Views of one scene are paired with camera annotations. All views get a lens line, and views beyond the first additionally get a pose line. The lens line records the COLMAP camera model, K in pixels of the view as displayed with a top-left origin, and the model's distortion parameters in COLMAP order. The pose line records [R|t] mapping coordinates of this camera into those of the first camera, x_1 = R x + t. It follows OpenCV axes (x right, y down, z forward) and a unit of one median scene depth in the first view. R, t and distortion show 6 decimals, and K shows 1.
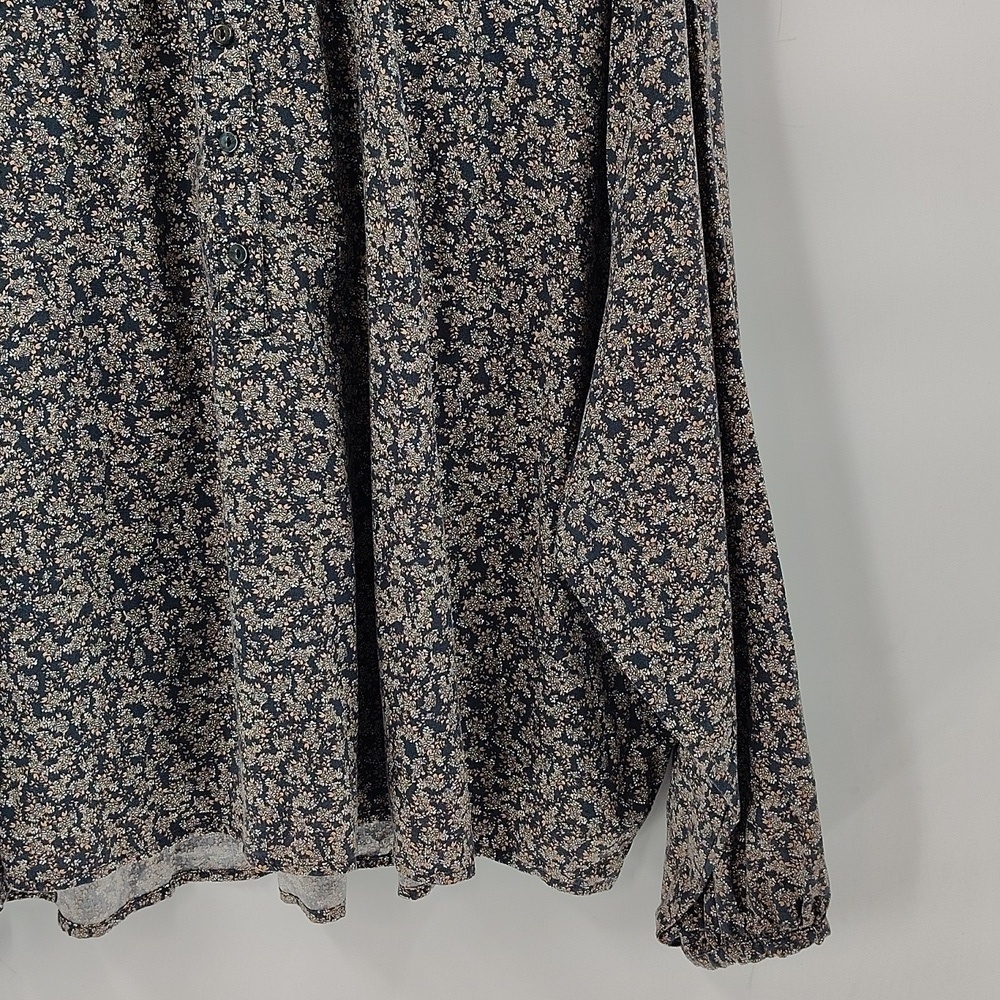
lens RADIAL K [[1358.4, 0, 500.0], [0, 1358.4, 500.0], [0, 0, 1]] dist [-0.122900, 0.291359]
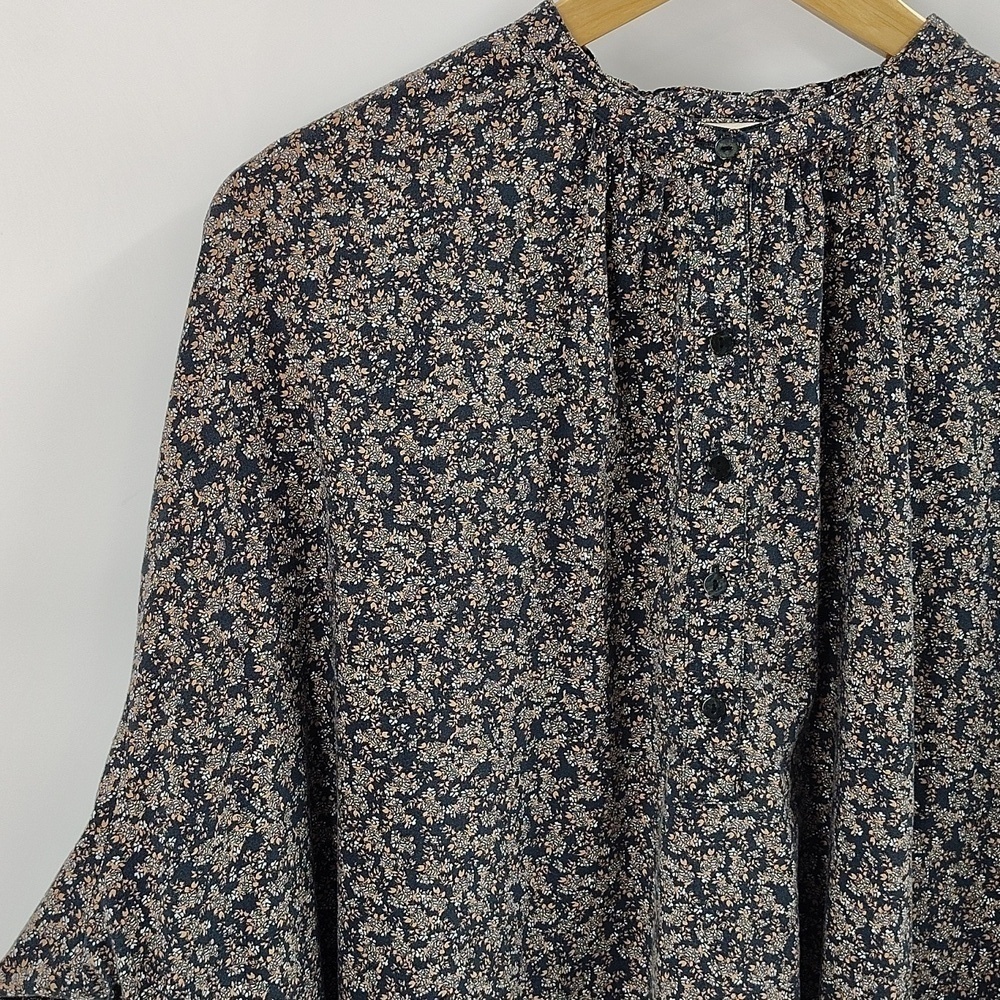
lens RADIAL K [[1358.4, 0, 500.0], [0, 1358.4, 500.0], [0, 0, 1]] dist [-0.122900, 0.291359]
pose [[0.996959, 0.047324, -0.061913, -0.279871], [-0.056639, 0.985720, -0.158579, -0.166437], [0.053524, 0.161604, 0.985403, 0.107071]]
